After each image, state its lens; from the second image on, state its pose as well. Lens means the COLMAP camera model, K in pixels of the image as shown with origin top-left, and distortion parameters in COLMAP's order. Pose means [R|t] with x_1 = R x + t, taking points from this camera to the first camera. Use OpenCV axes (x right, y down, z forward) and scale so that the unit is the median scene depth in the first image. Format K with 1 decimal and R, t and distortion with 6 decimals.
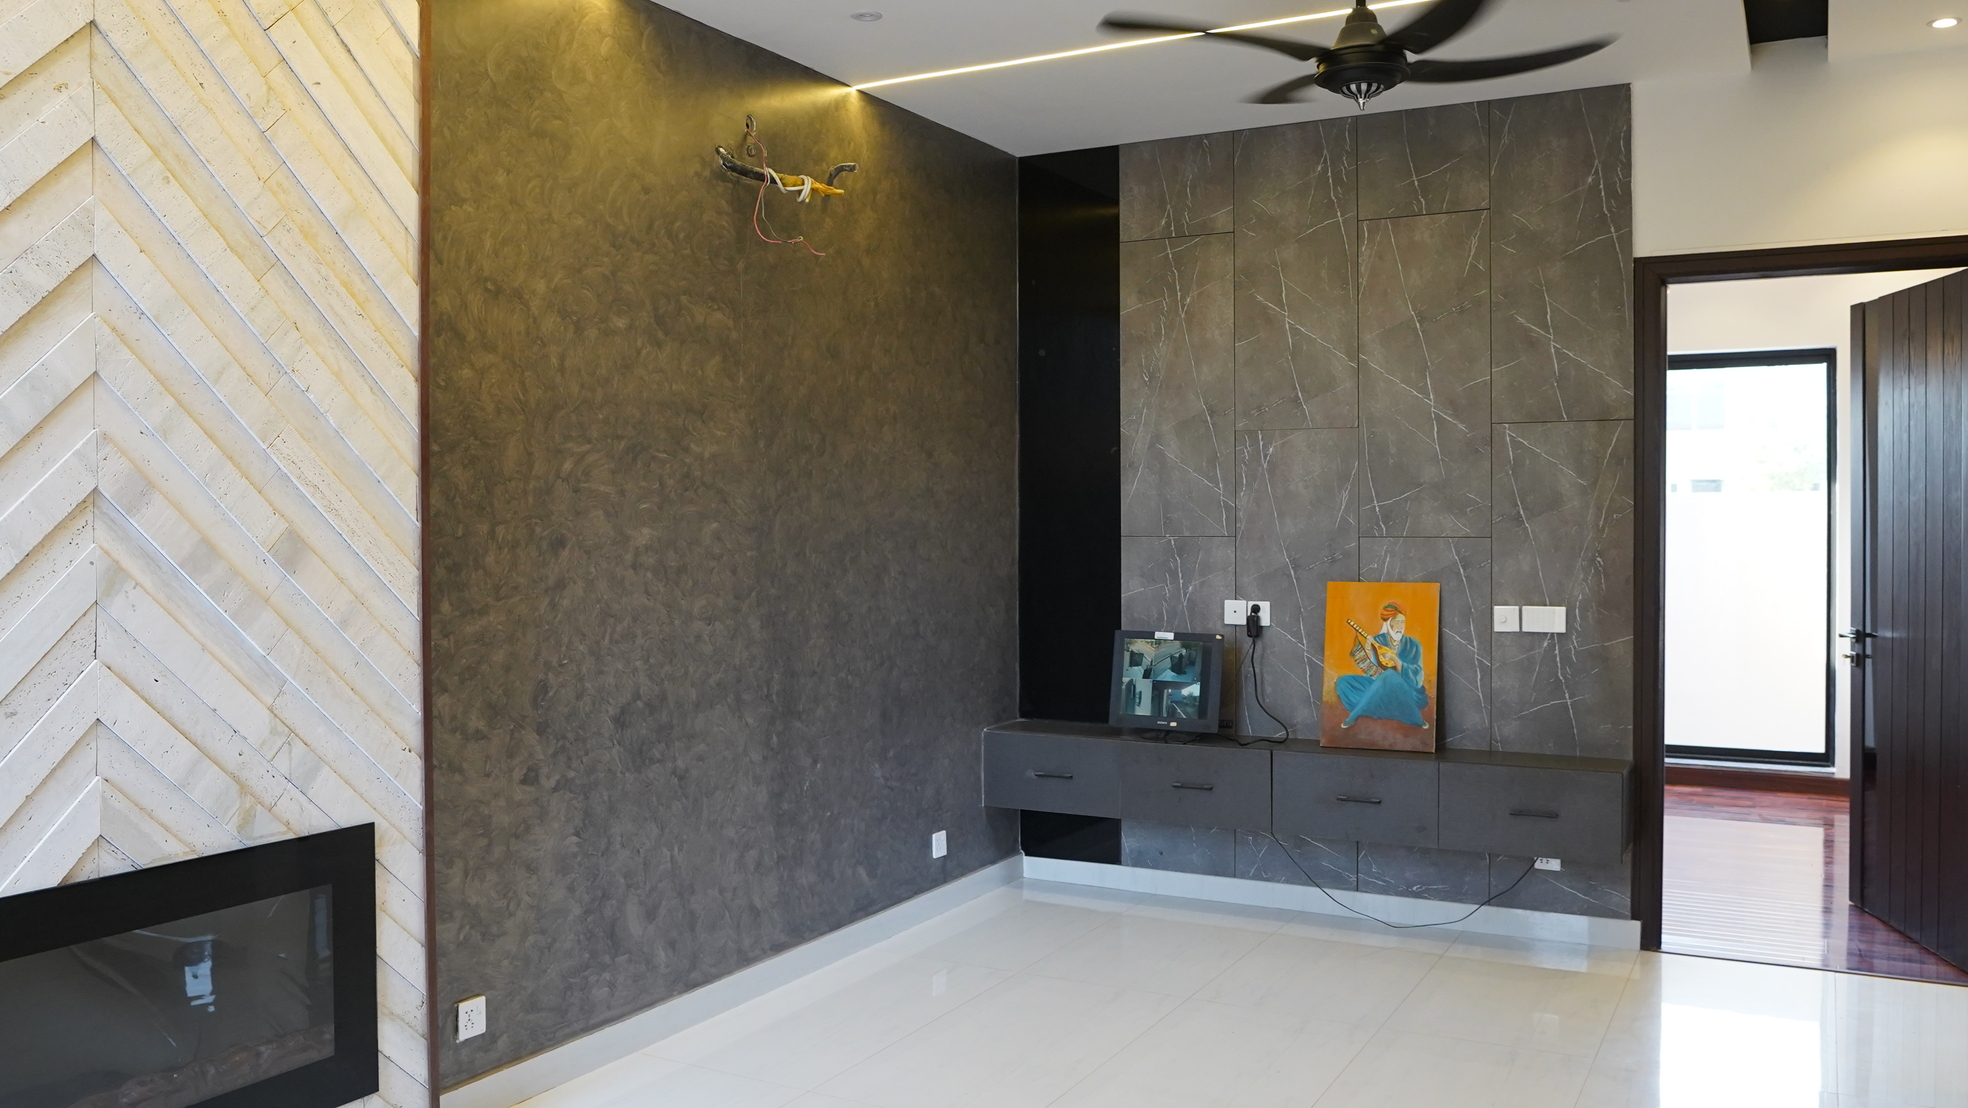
lens RADIAL K [[1545.5, 0, 983.5], [0, 1545.5, 549.6], [0, 0, 1]] dist [-0.051747, 0.012684]
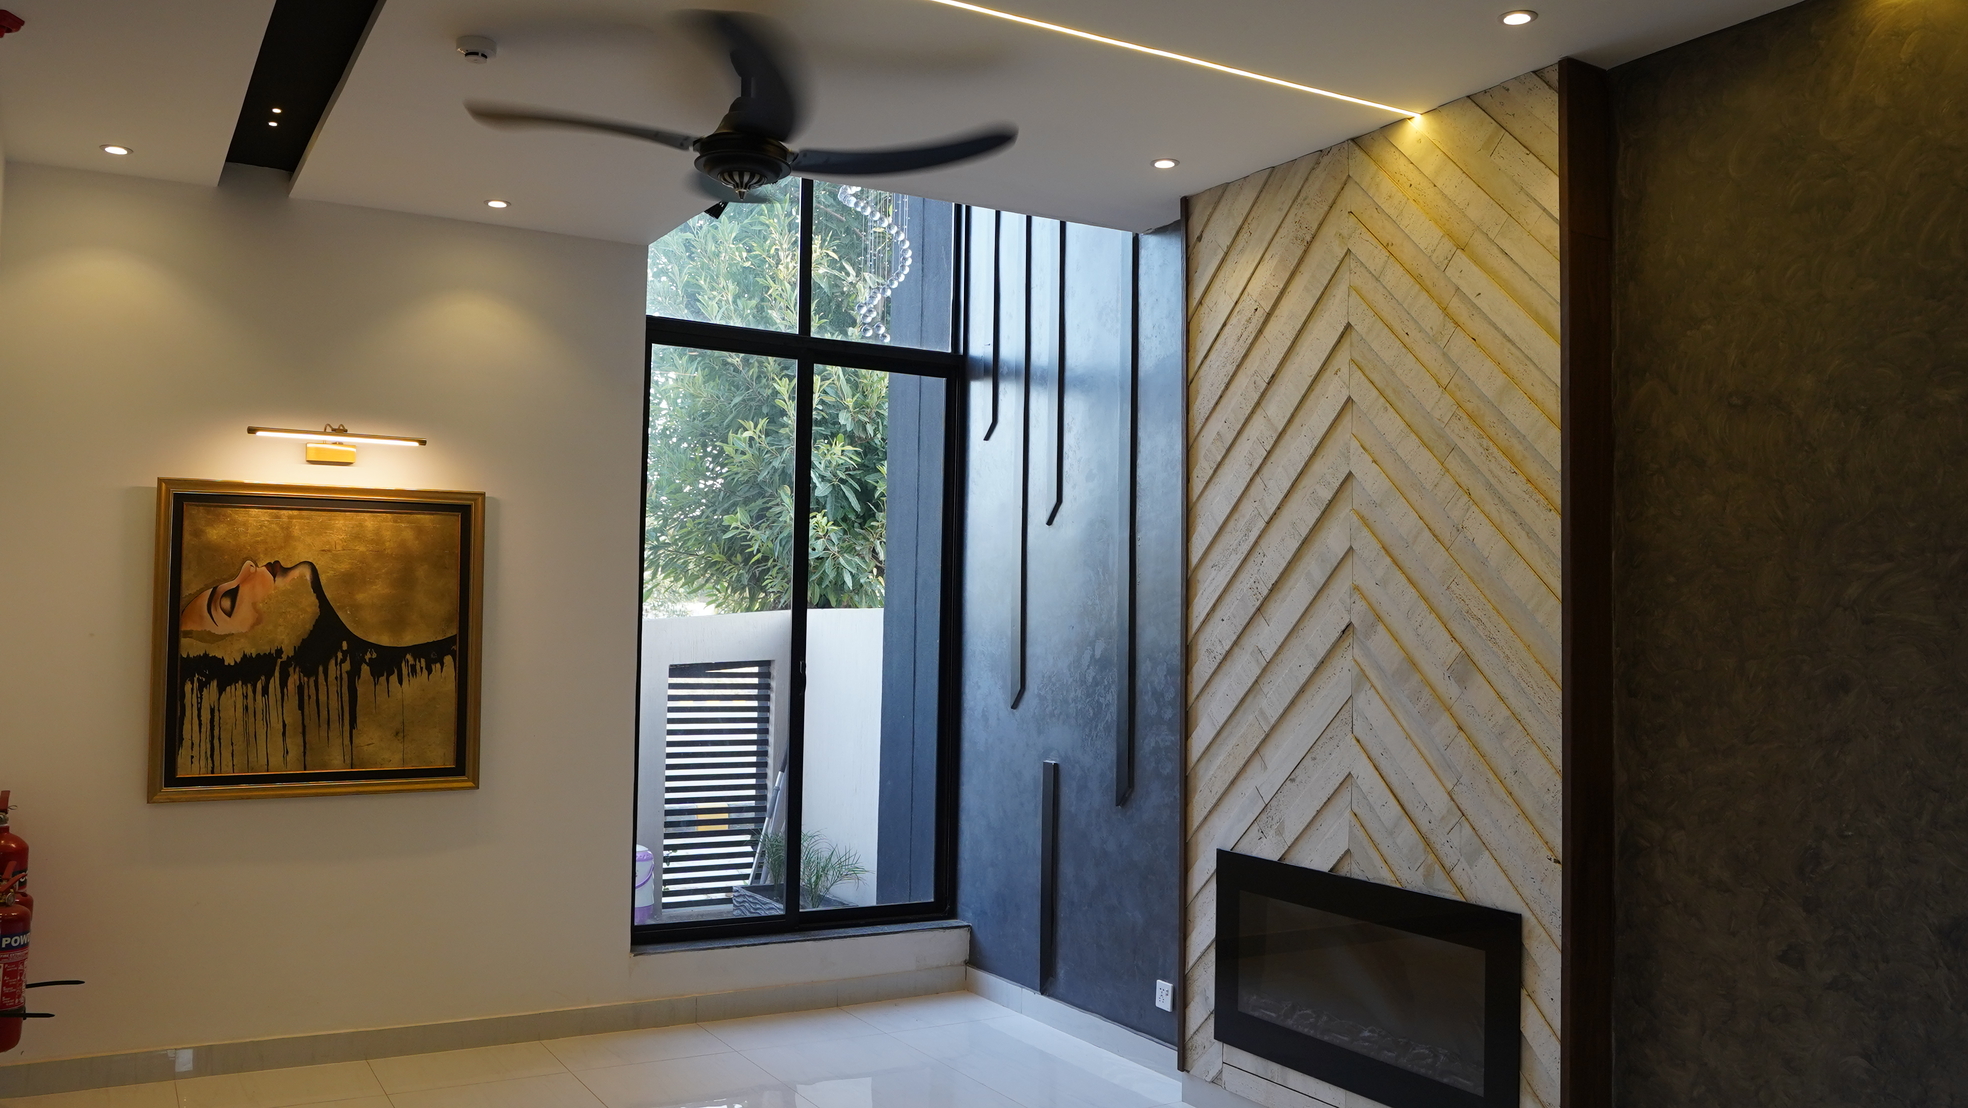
lens RADIAL K [[1545.5, 0, 982.8], [0, 1545.5, 553.6], [0, 0, 1]] dist [-0.051747, 0.012684]
pose [[-0.514485, -0.044497, -0.856344, 0.696883], [-0.035965, 0.998894, -0.030296, -0.035716], [0.856745, 0.015211, -0.515516, 1.090238]]
